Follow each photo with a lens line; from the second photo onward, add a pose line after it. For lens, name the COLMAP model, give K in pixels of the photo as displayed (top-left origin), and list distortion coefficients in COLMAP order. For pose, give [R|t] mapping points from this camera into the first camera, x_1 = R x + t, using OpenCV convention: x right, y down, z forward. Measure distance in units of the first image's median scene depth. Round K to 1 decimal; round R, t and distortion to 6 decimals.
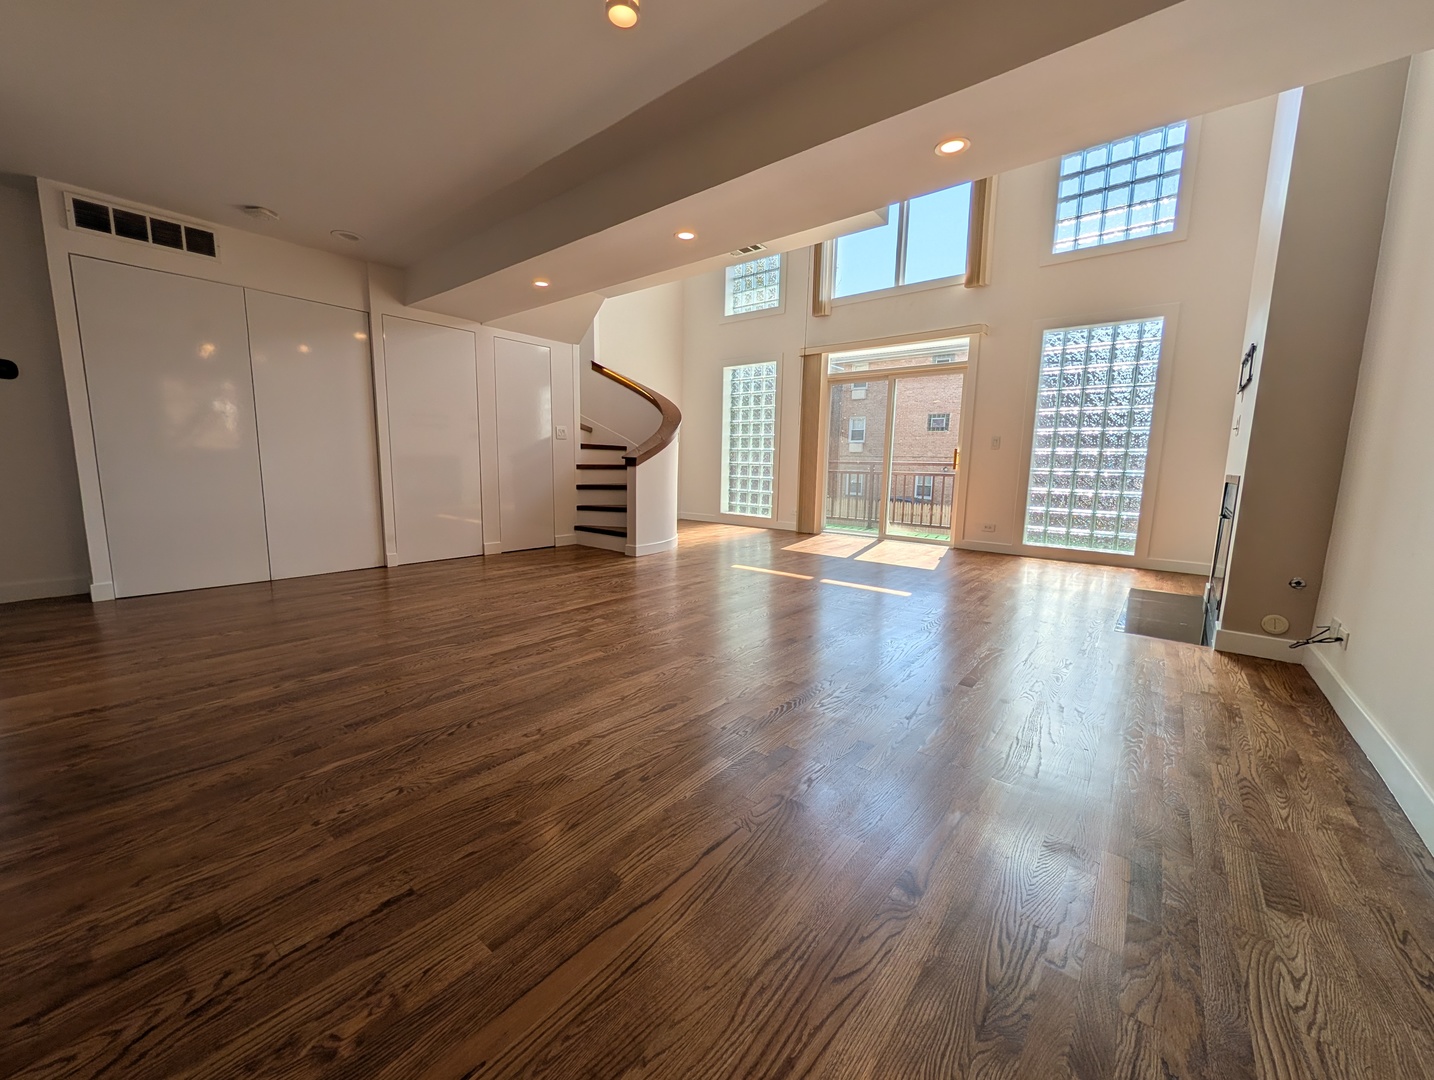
lens RADIAL K [[554.8, 0, 720.2], [0, 554.8, 538.6], [0, 0, 1]] dist [0.000547, 0.000412]
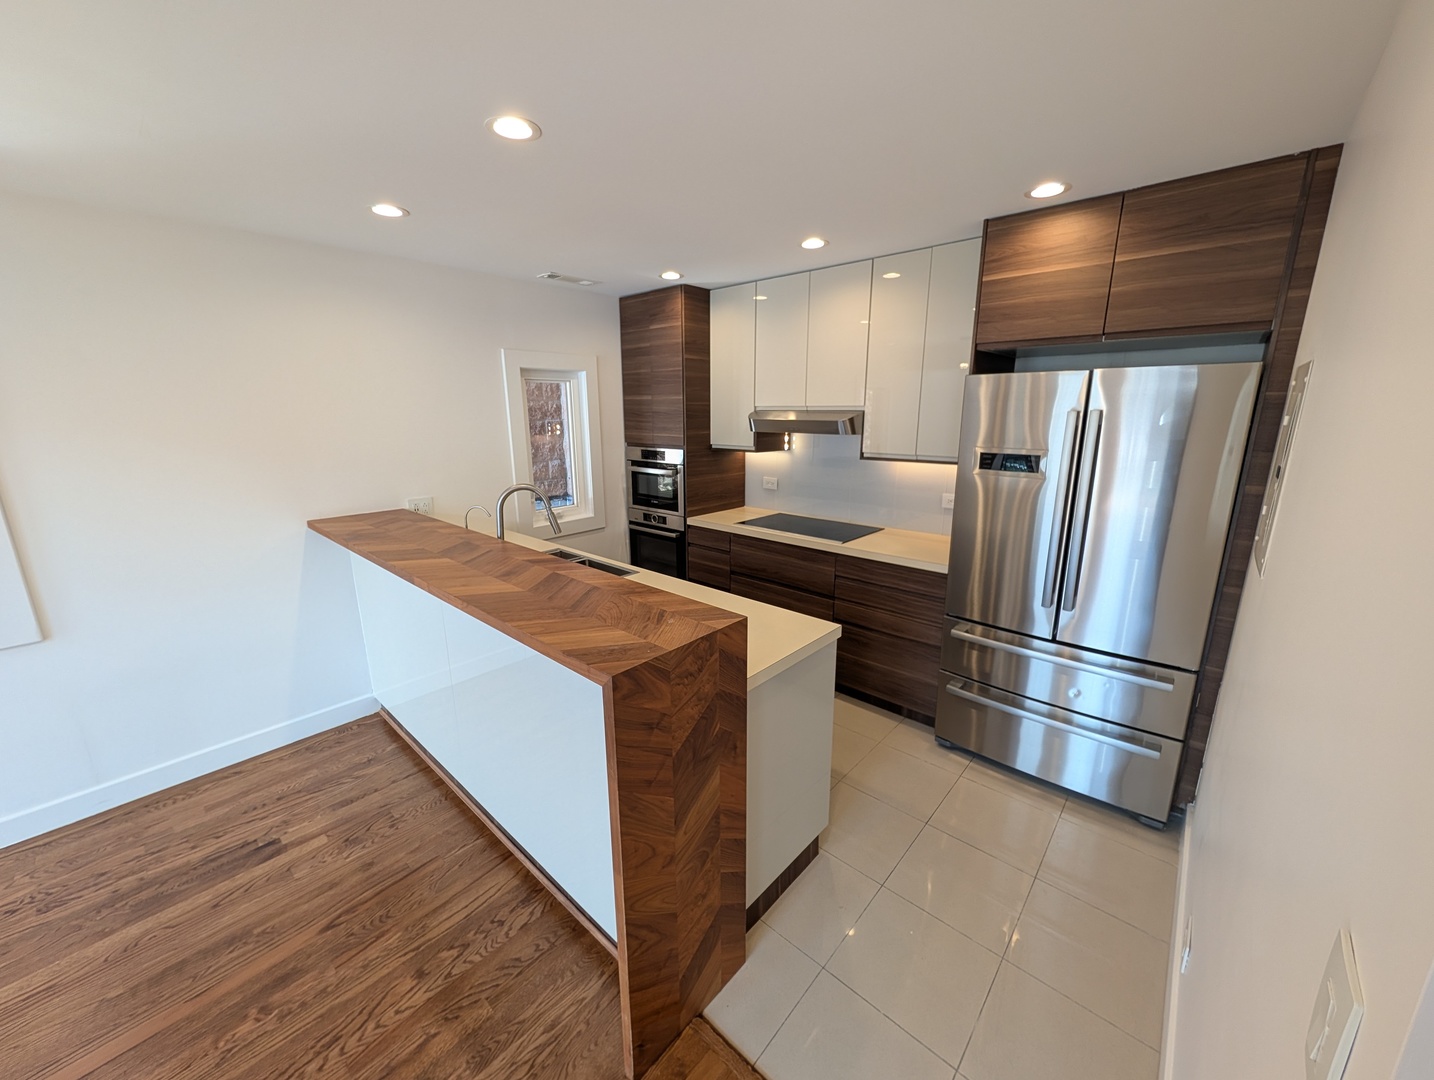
lens RADIAL K [[554.8, 0, 716.8], [0, 554.8, 539.2], [0, 0, 1]] dist [0.000547, 0.000412]
pose [[-0.998114, -0.033775, 0.051260, -2.081277], [-0.012583, 0.929870, 0.367673, -1.105147], [-0.060084, 0.366335, -0.928541, 1.902246]]
